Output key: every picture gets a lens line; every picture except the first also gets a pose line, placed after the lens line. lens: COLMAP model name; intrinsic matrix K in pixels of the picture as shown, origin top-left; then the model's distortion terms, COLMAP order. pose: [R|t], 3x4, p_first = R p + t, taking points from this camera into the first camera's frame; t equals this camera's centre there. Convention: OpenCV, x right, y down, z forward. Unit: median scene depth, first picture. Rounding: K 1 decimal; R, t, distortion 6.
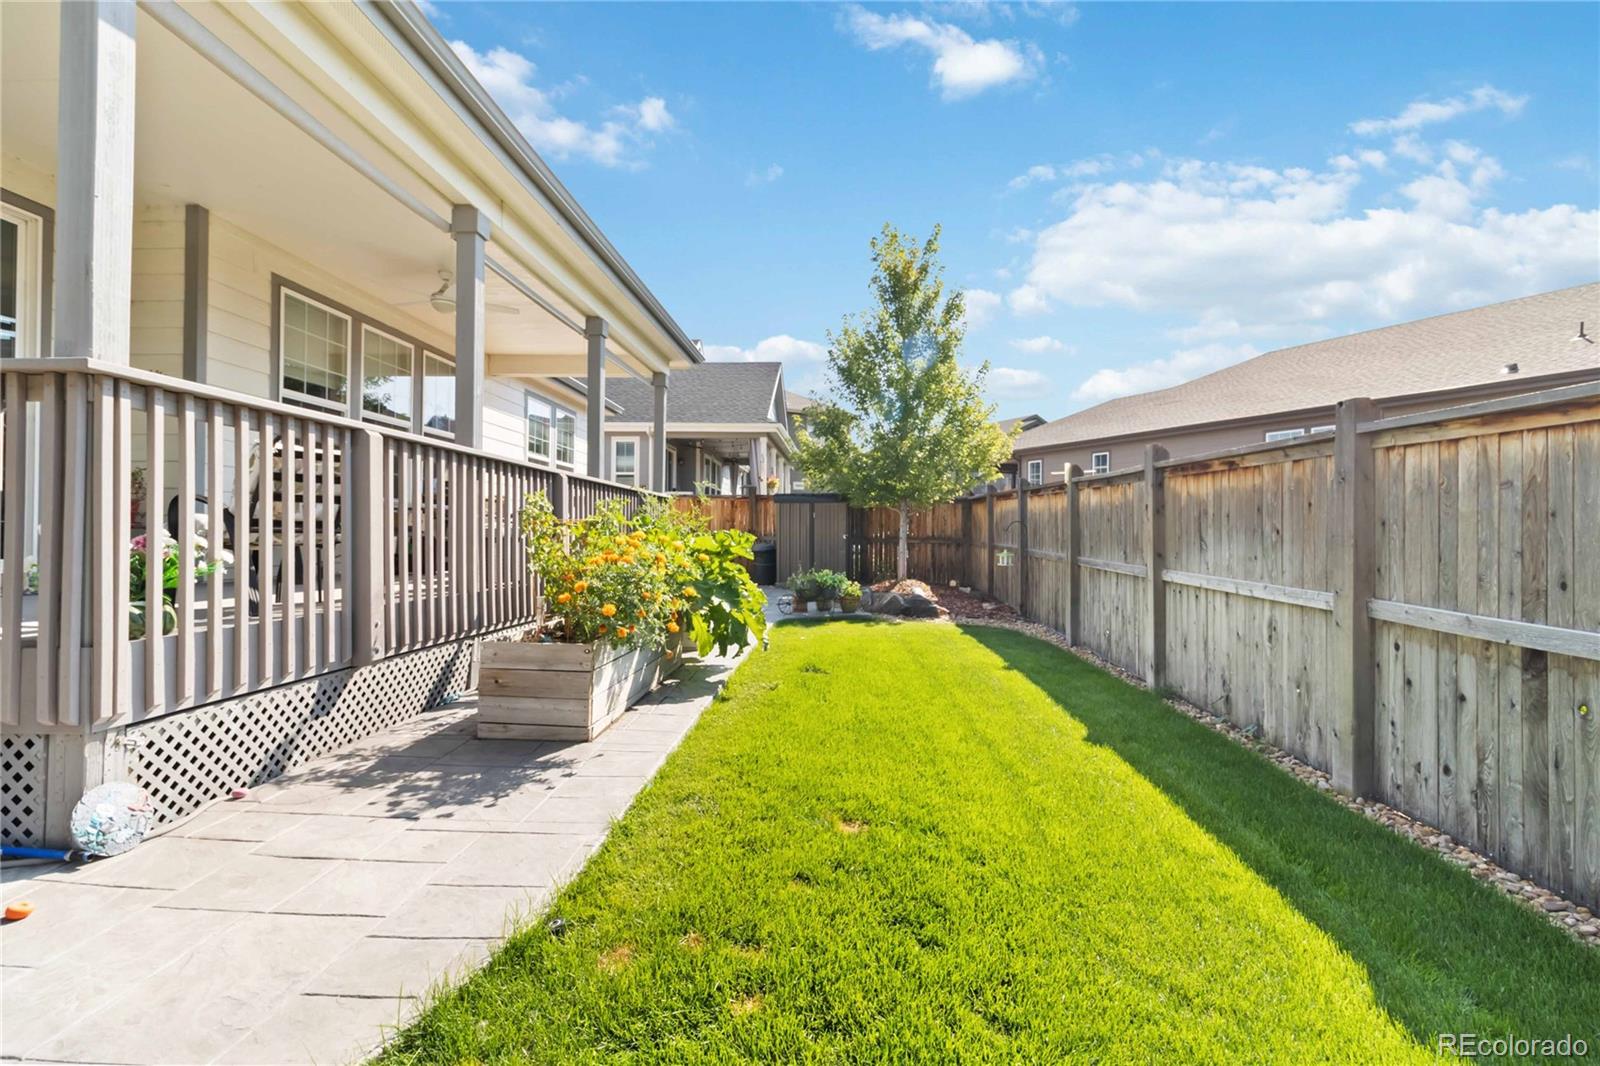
lens RADIAL K [[746.6, 0, 808.7], [0, 746.6, 531.9], [0, 0, 1]] dist [0.003101, 0.000763]
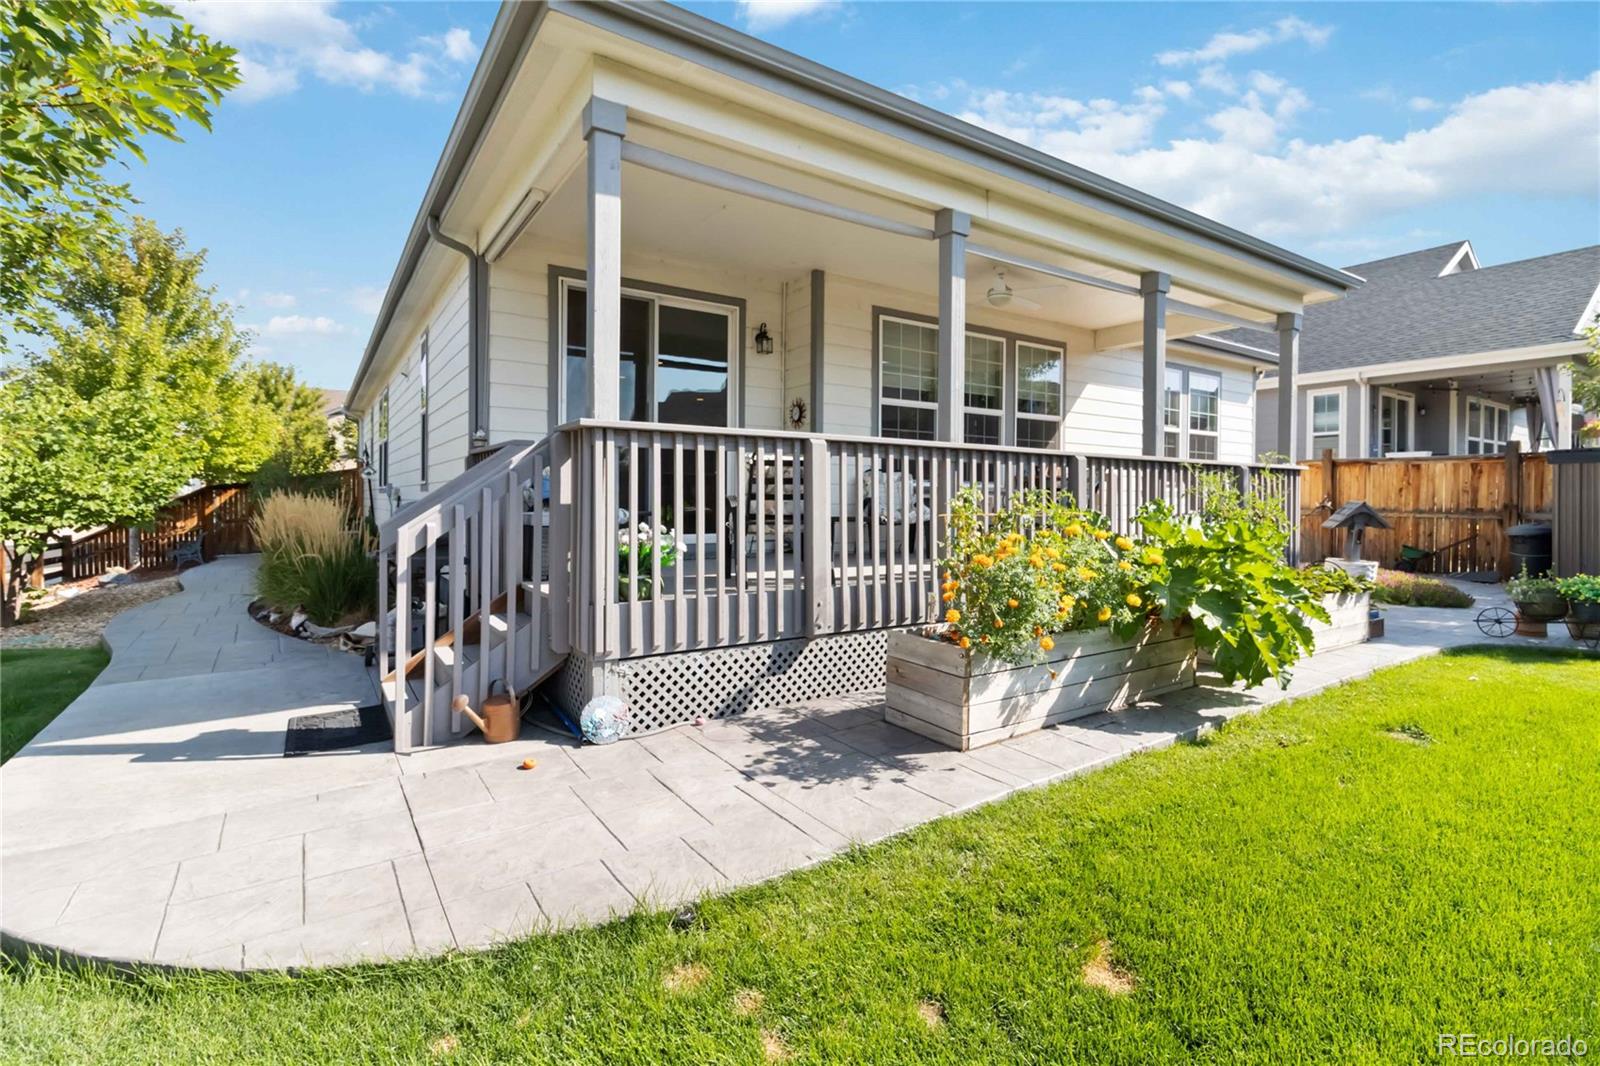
lens RADIAL K [[746.6, 0, 825.0], [0, 746.6, 505.6], [0, 0, 1]] dist [0.003101, 0.000763]
pose [[0.600696, 0.002107, -0.799475, 0.383183], [0.006016, 0.999956, 0.007156, -0.040935], [0.799455, -0.009109, 0.600657, 0.320550]]
